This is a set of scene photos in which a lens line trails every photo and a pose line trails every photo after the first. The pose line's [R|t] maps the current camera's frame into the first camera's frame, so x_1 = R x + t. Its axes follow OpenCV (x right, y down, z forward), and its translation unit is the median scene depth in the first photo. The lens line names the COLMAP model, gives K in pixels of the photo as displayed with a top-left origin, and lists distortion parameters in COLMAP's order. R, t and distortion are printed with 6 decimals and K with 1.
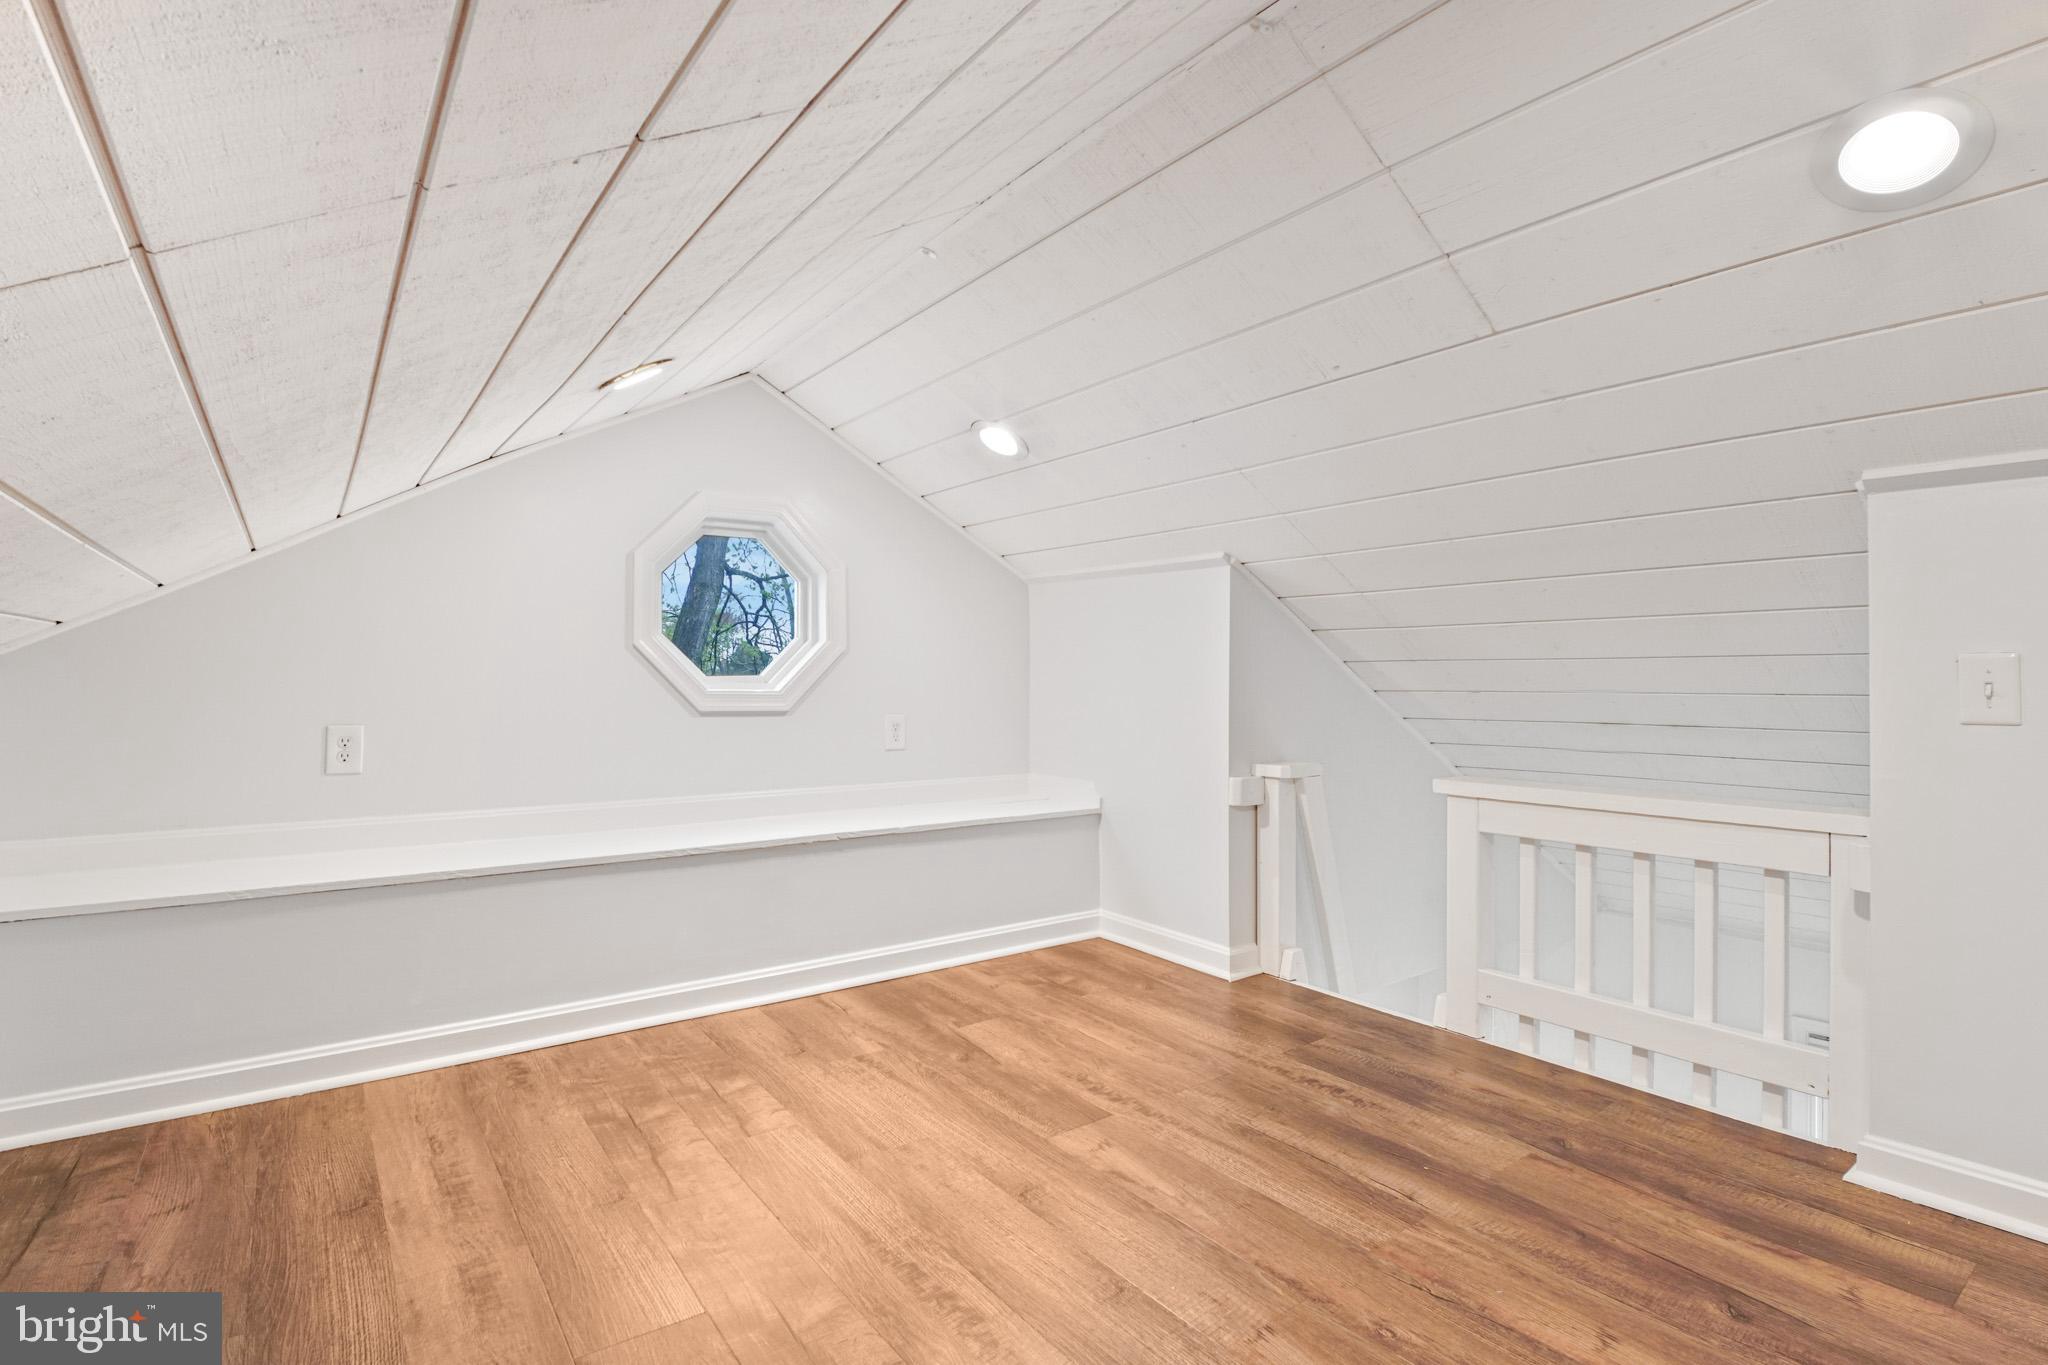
lens RADIAL K [[957.2, 0, 1009.5], [0, 957.2, 684.8], [0, 0, 1]] dist [-0.001358, -0.009449]
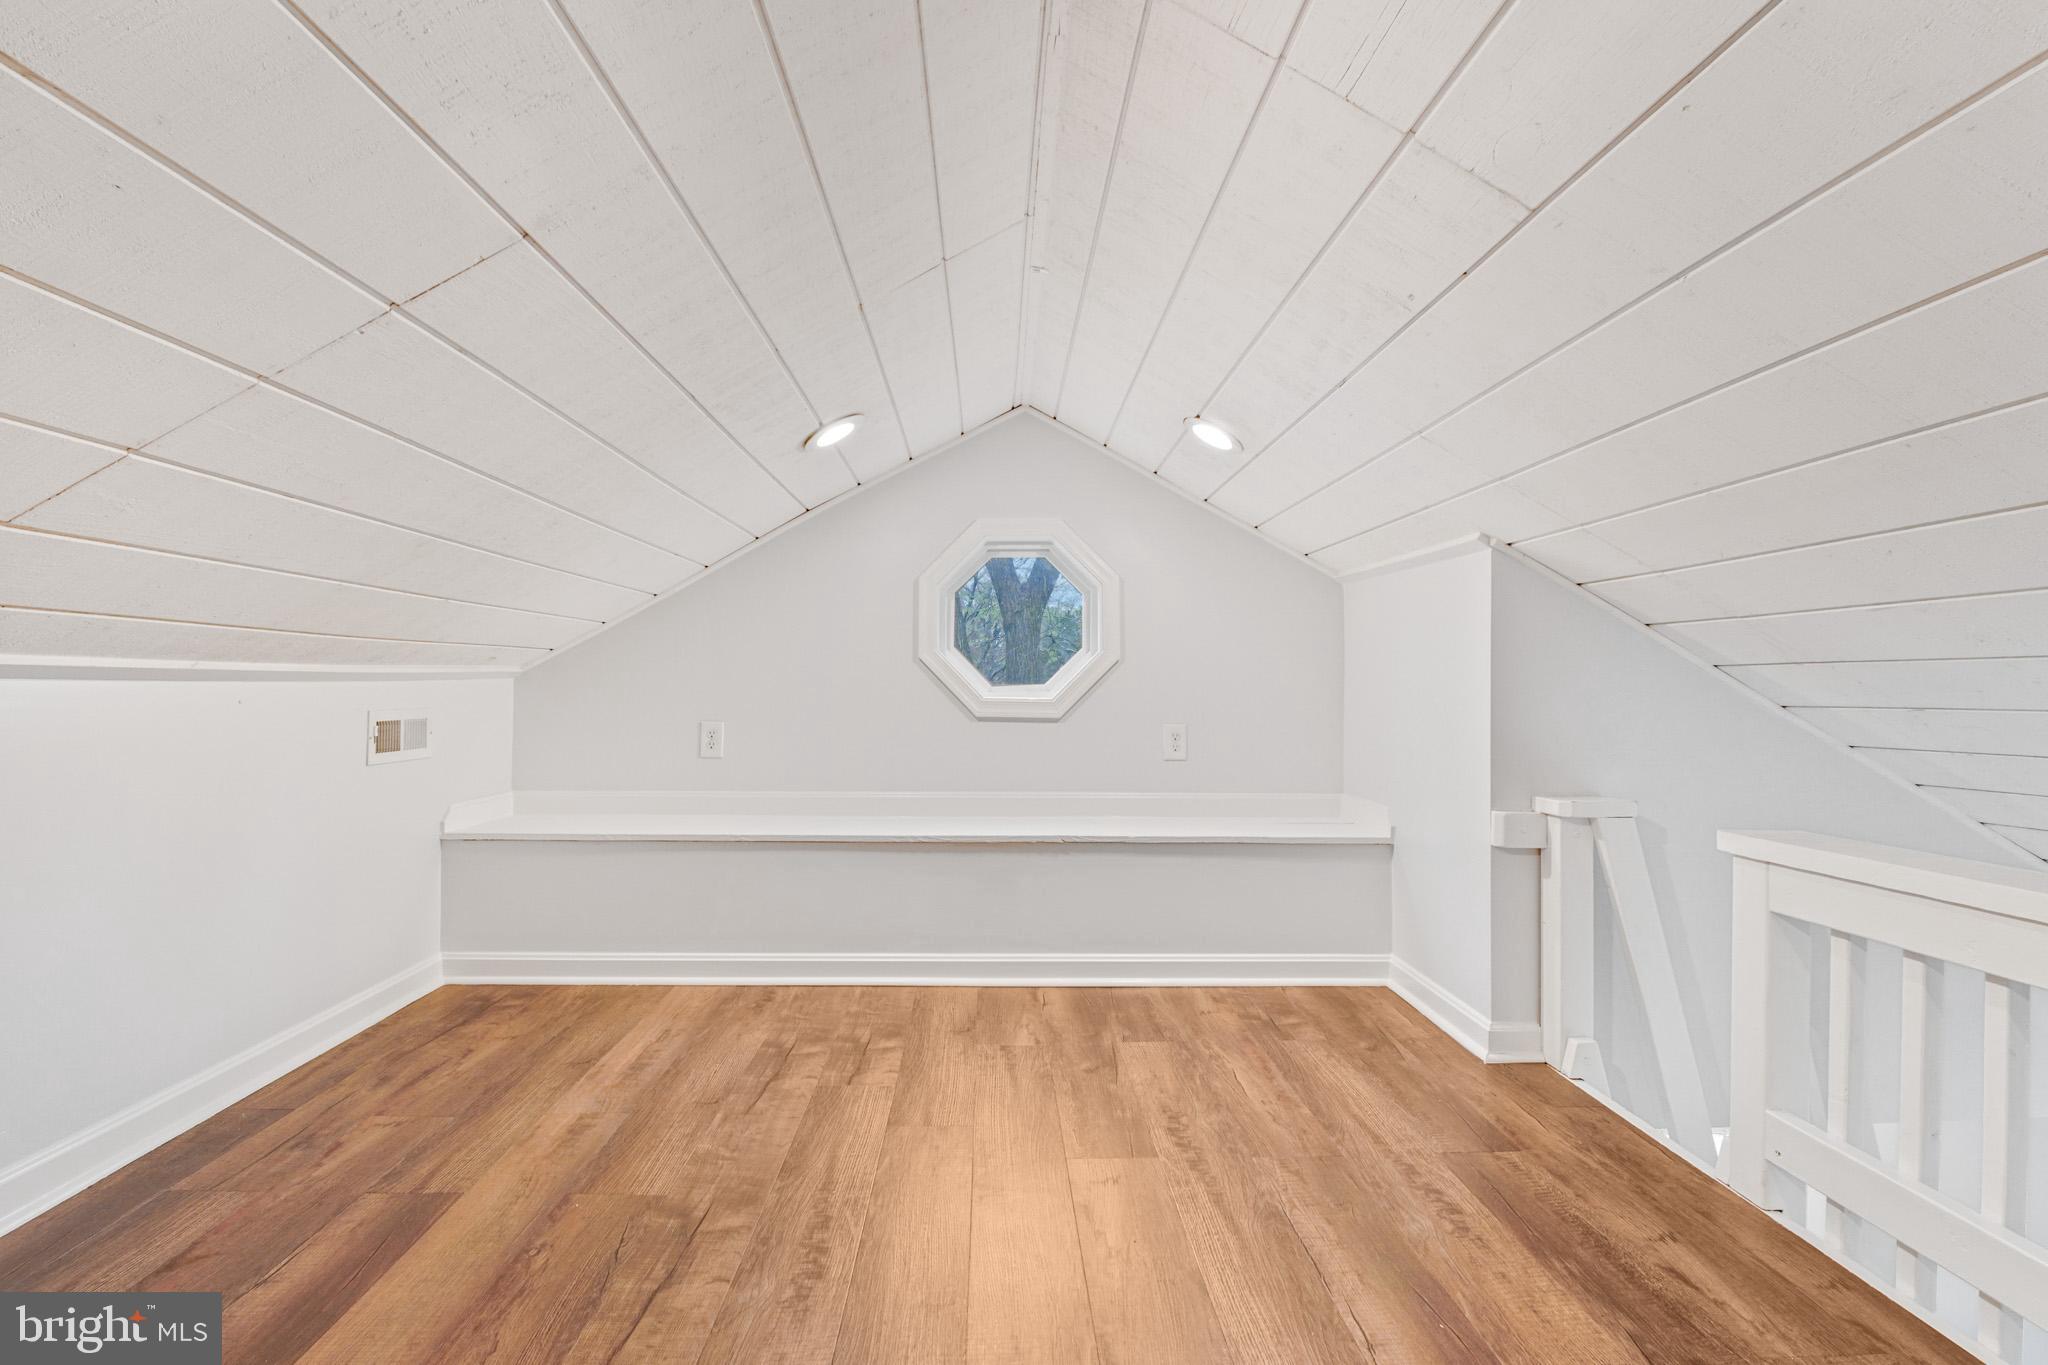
lens RADIAL K [[965.0, 0, 1029.2], [0, 965.0, 694.8], [0, 0, 1]] dist [-0.000764, -0.010181]
pose [[0.825971, 0.005366, -0.563686, 0.416508], [-0.006230, 0.999981, 0.000391, 0.001417], [0.563678, 0.003189, 0.825989, 0.123144]]
